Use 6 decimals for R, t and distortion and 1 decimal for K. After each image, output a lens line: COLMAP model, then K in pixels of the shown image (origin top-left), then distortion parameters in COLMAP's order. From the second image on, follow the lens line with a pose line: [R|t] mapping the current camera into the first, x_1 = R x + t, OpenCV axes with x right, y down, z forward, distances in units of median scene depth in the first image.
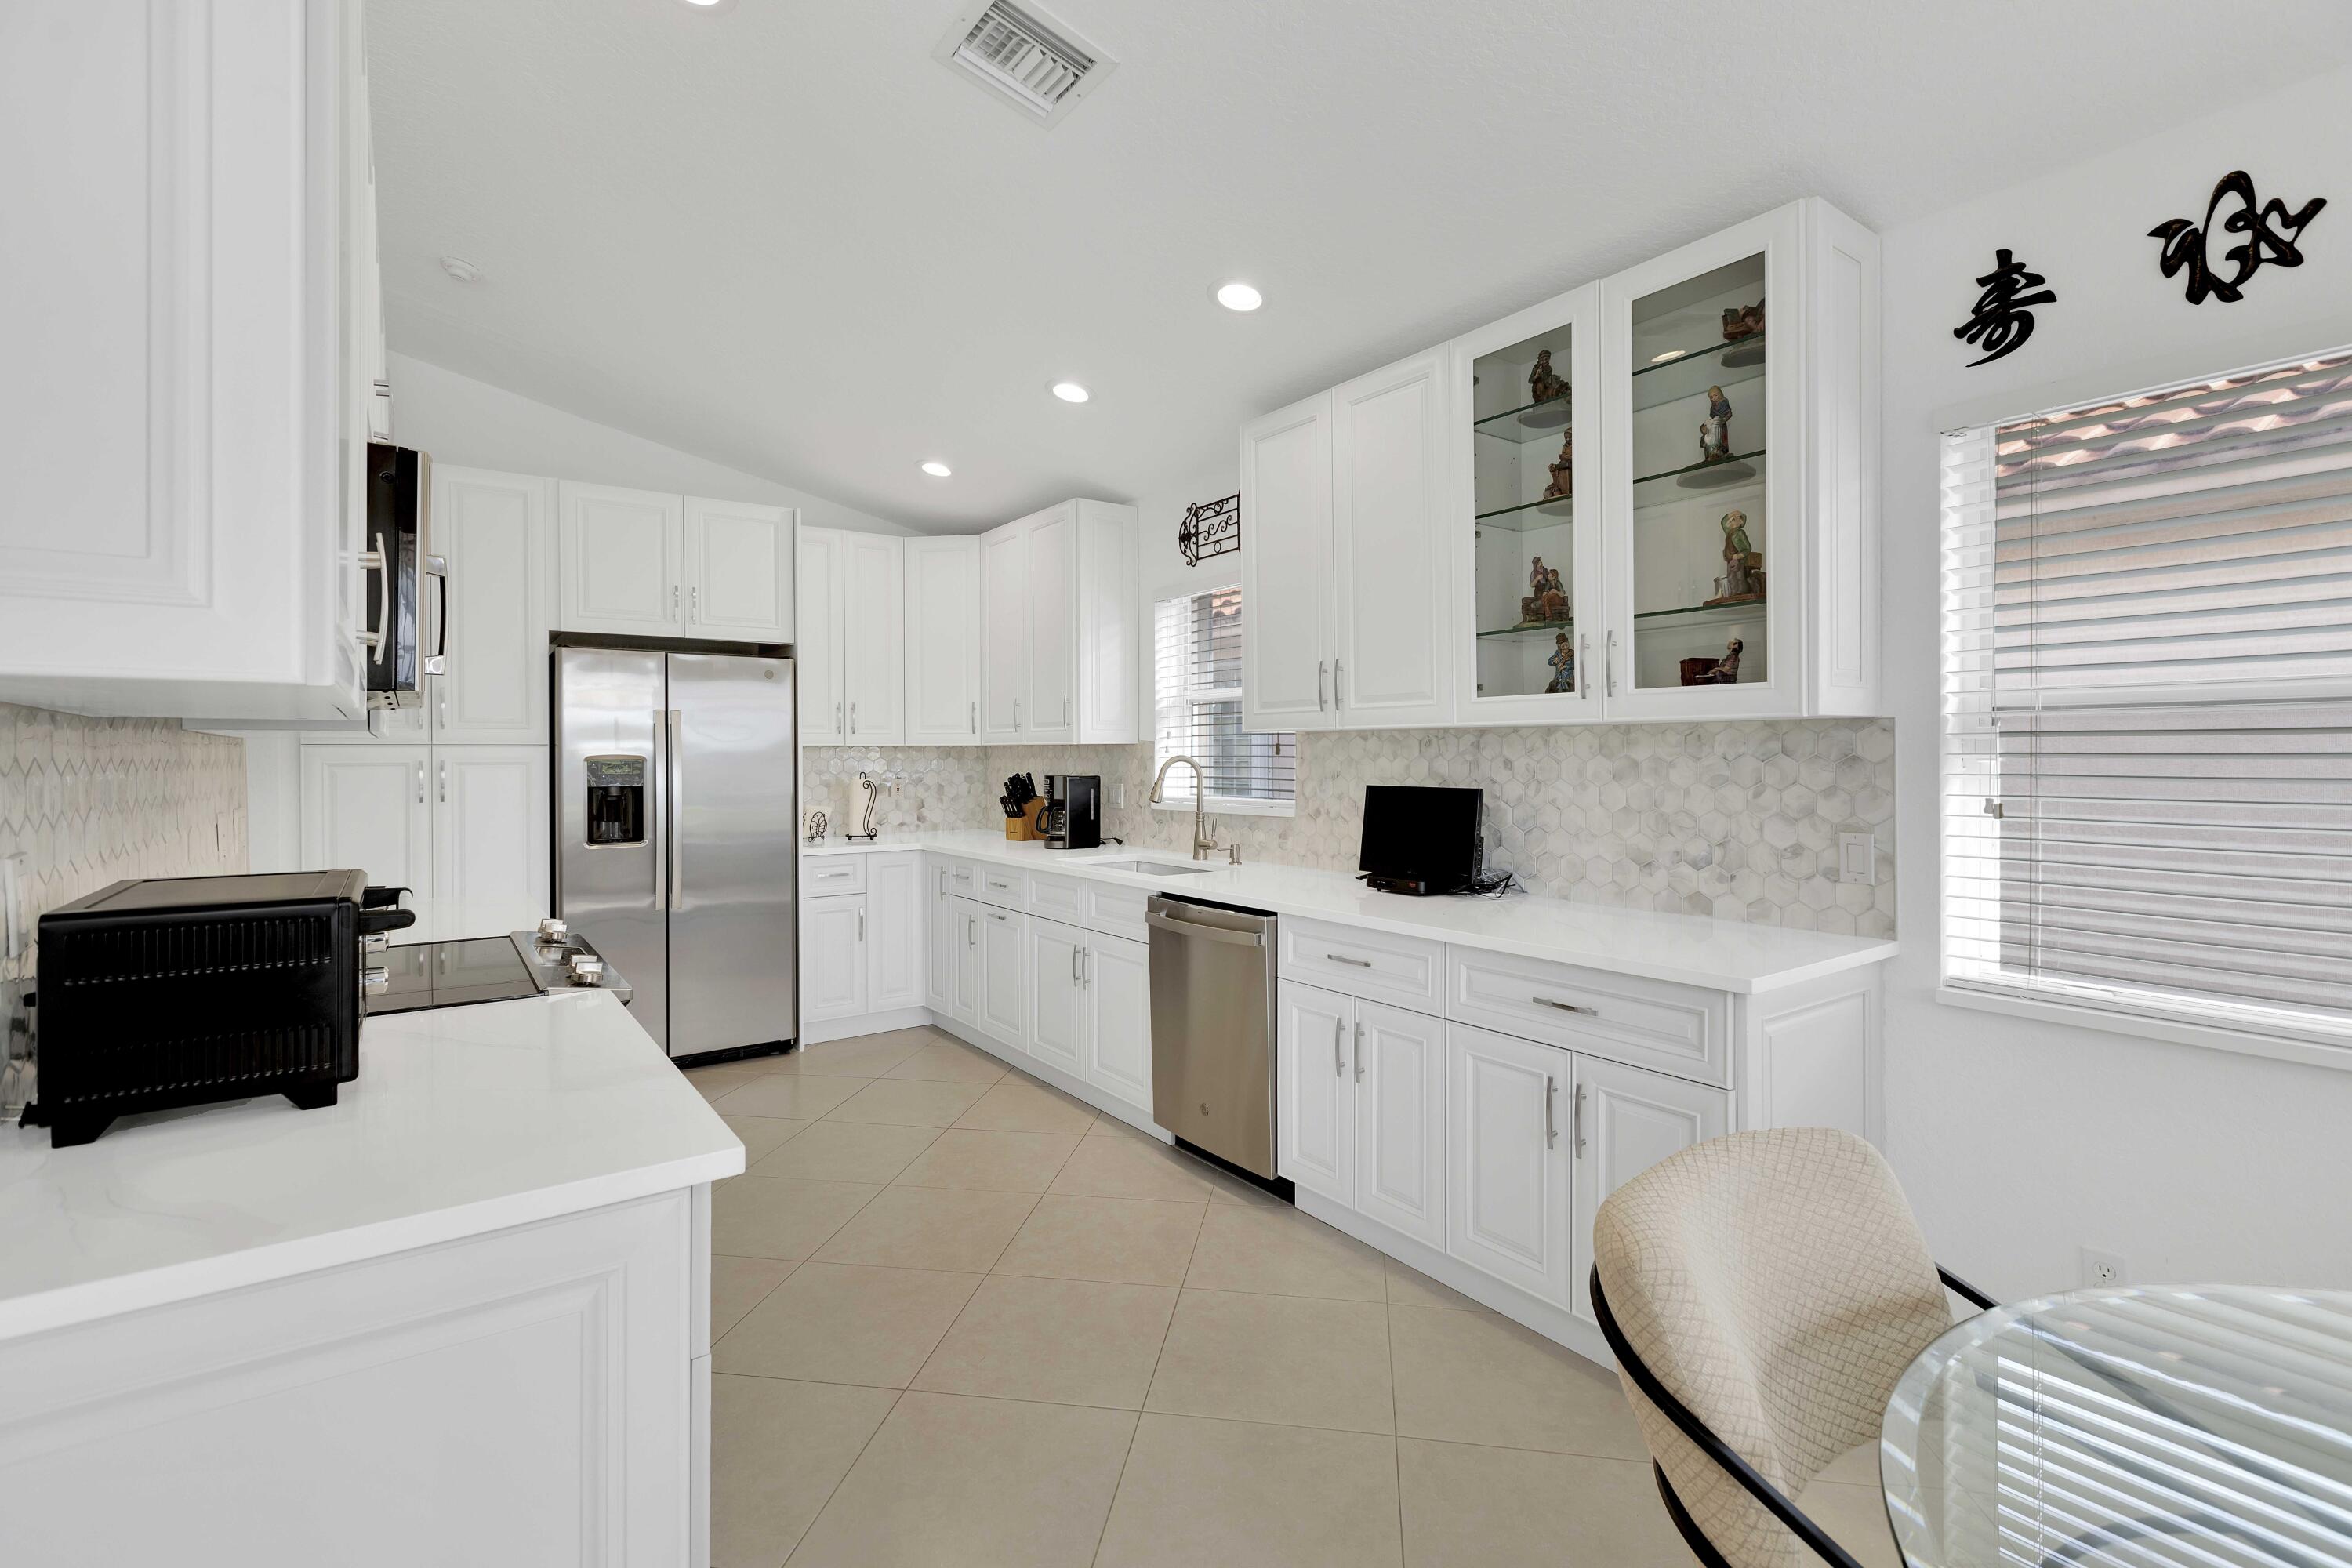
lens RADIAL K [[1046.0, 0, 1164.5], [0, 1046.0, 760.8], [0, 0, 1]] dist [0.000387, -0.000936]
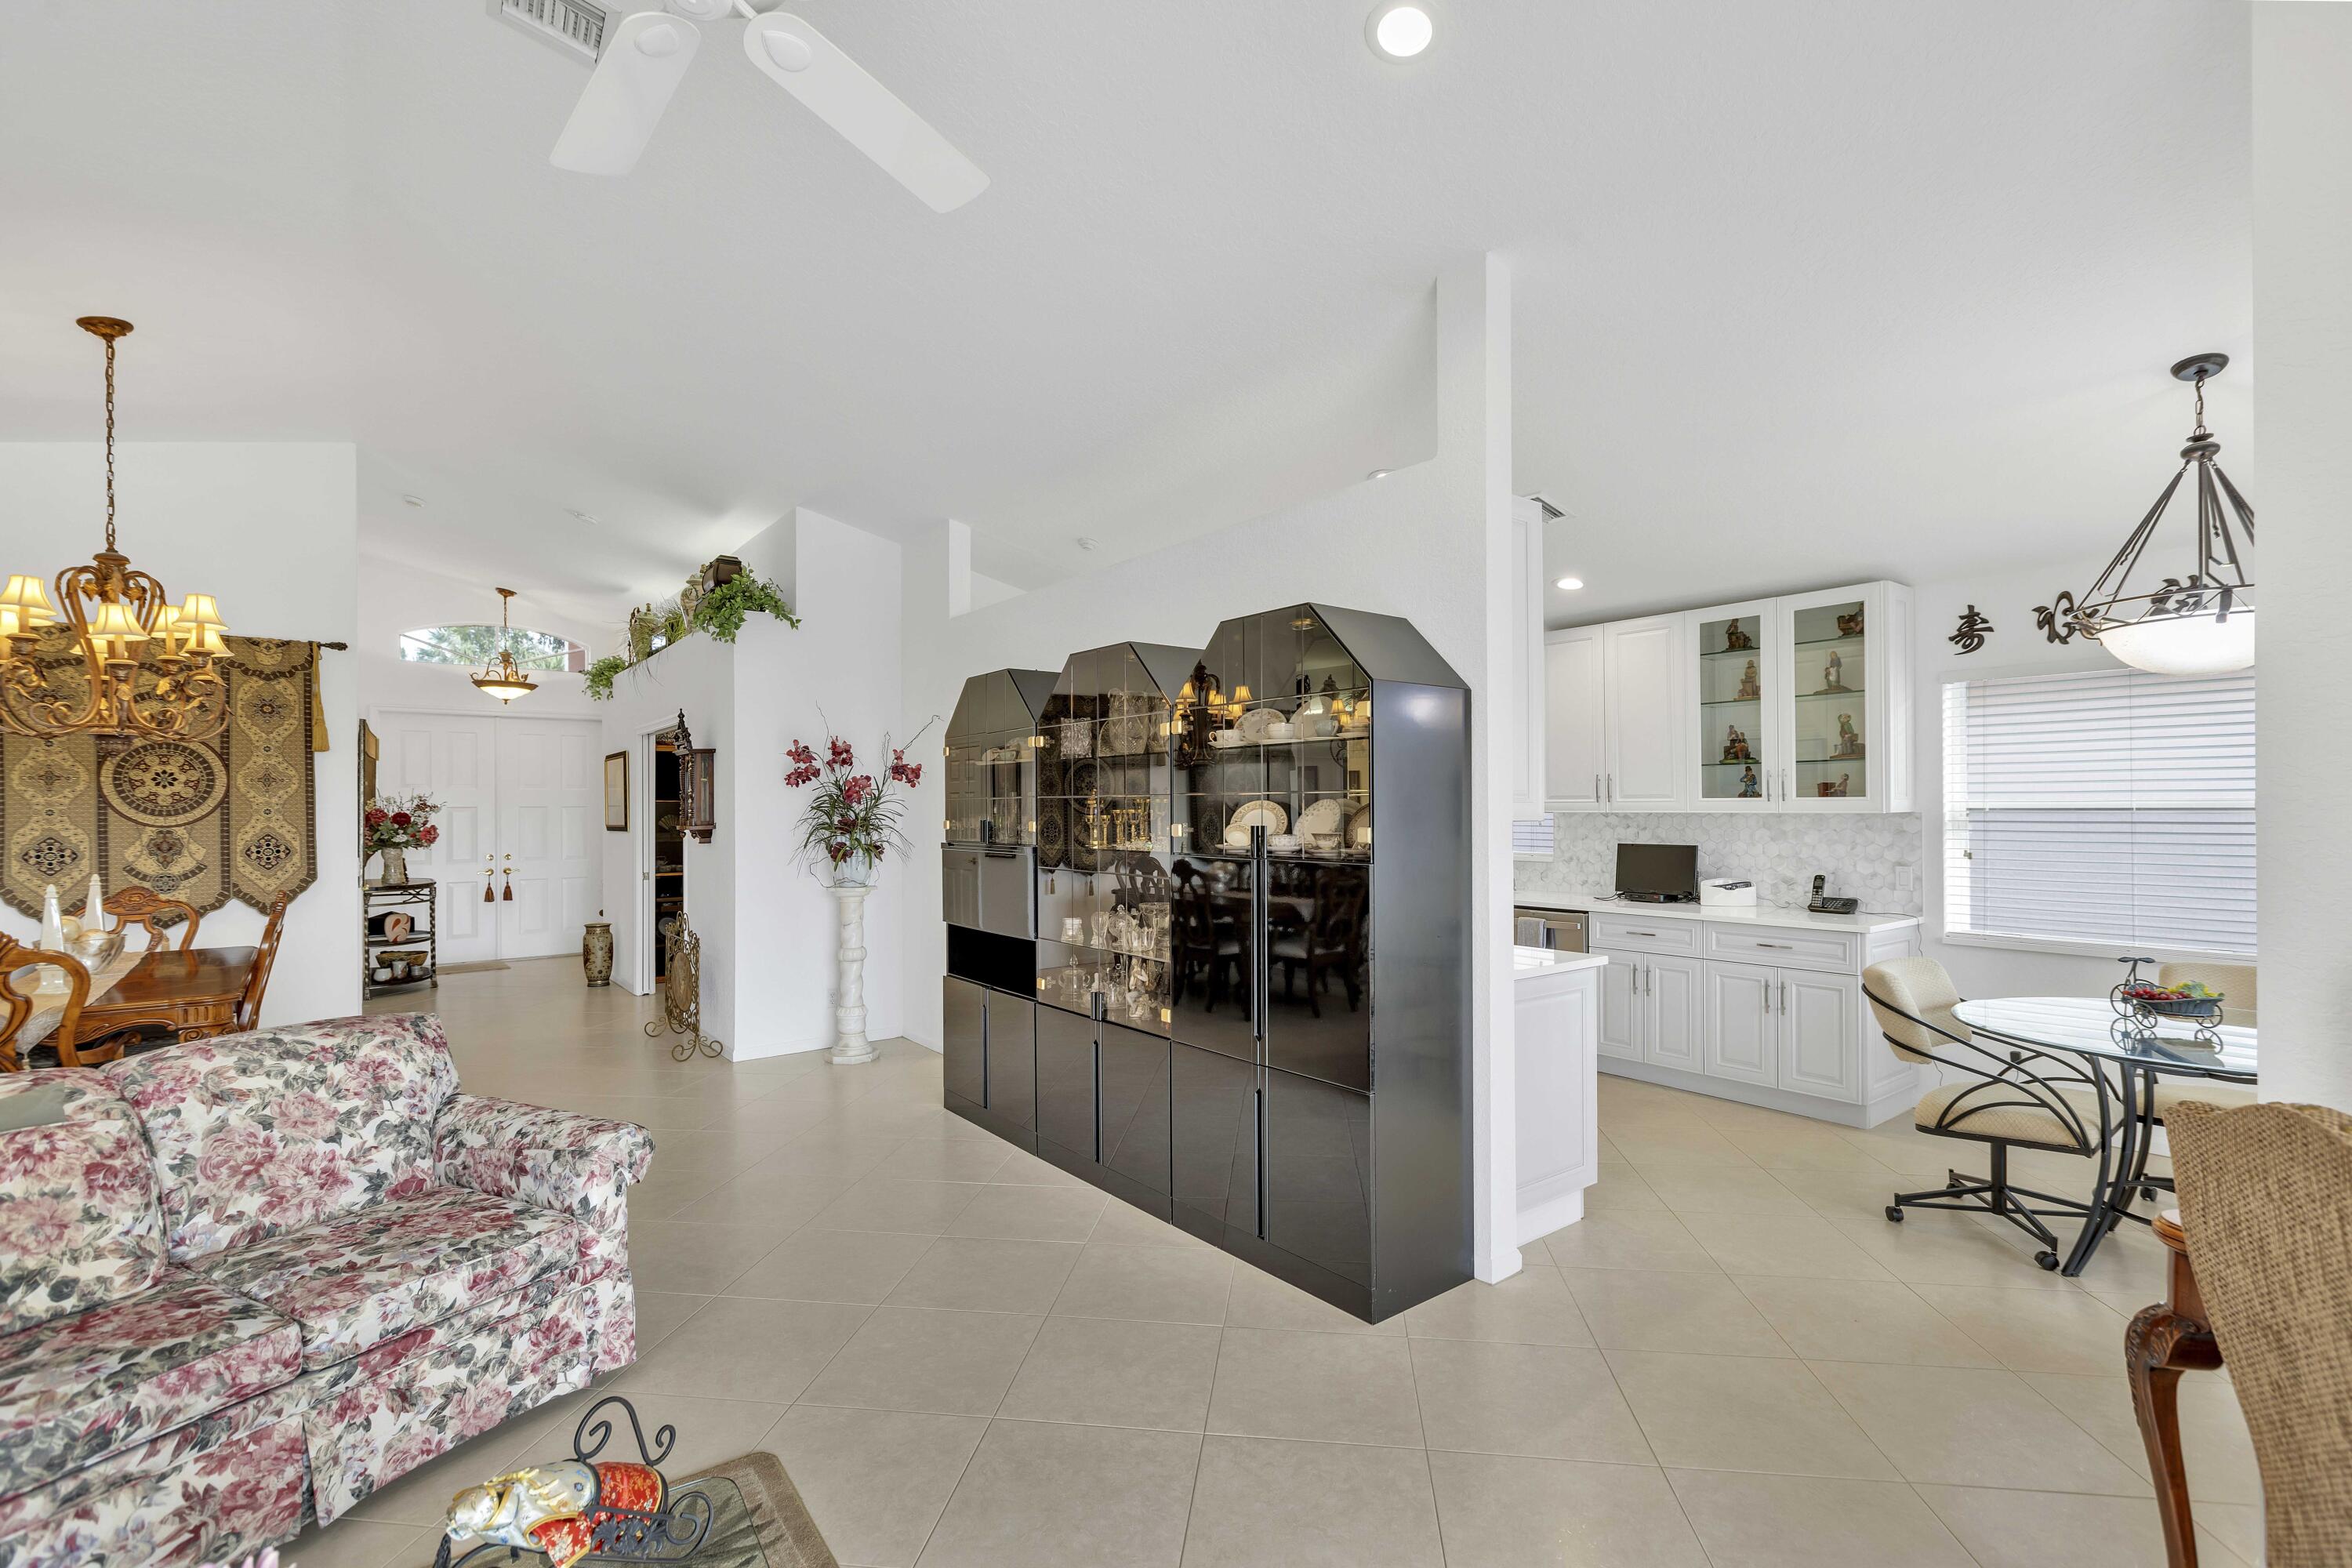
lens RADIAL K [[1046.0, 0, 1157.9], [0, 1046.0, 808.3], [0, 0, 1]] dist [0.000387, -0.000936]
pose [[0.999740, -0.001565, 0.022728, -0.884546], [0.001661, 0.999990, -0.004203, -0.041956], [-0.022721, 0.004240, 0.999733, -1.070645]]
